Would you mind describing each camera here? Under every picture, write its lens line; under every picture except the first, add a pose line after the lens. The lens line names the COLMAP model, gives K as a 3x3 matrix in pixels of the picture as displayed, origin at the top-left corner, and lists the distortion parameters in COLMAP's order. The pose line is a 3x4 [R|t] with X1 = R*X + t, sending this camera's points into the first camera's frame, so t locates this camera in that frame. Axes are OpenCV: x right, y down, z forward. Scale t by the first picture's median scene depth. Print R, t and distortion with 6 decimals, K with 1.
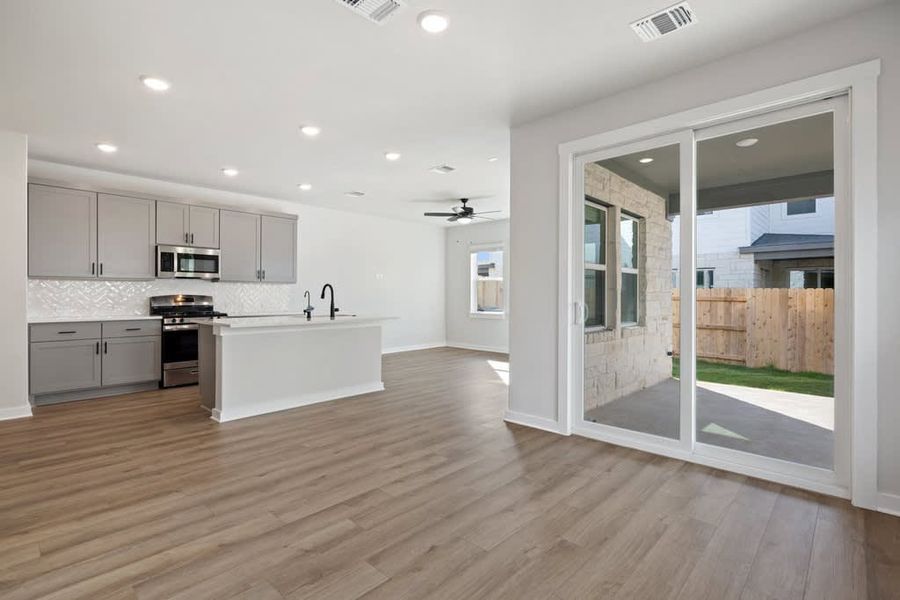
lens RADIAL K [[434.0, 0, 454.7], [0, 434.0, 295.9], [0, 0, 1]] dist [0.000228, -0.000027]
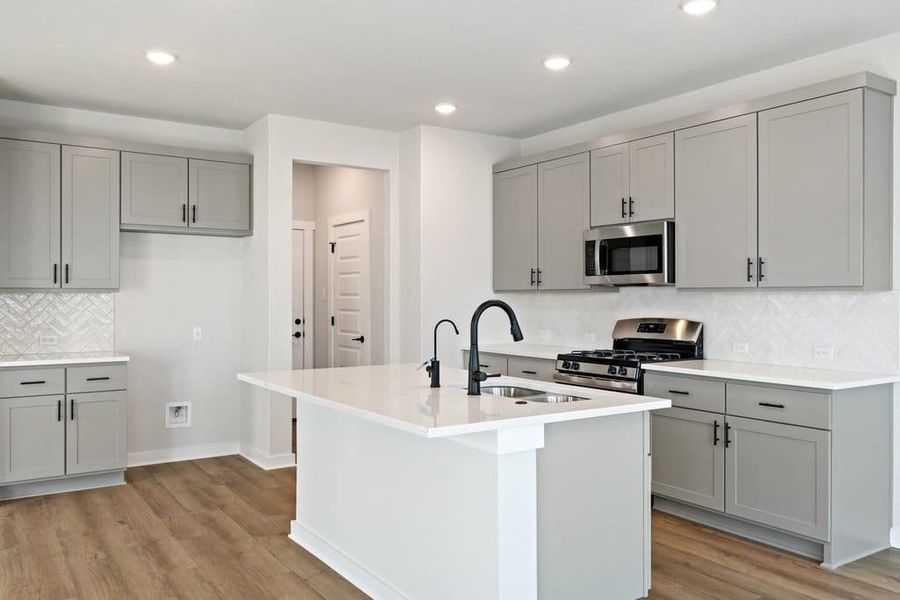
lens RADIAL K [[713.7, 0, 451.5], [0, 713.7, 298.4], [0, 0, 1]] dist [0.006732, 0.002423]
pose [[-0.235053, -0.002082, -0.971980, 0.448275], [-0.000403, 0.999998, -0.002045, -0.042920], [0.971983, -0.000089, -0.235053, 1.770896]]
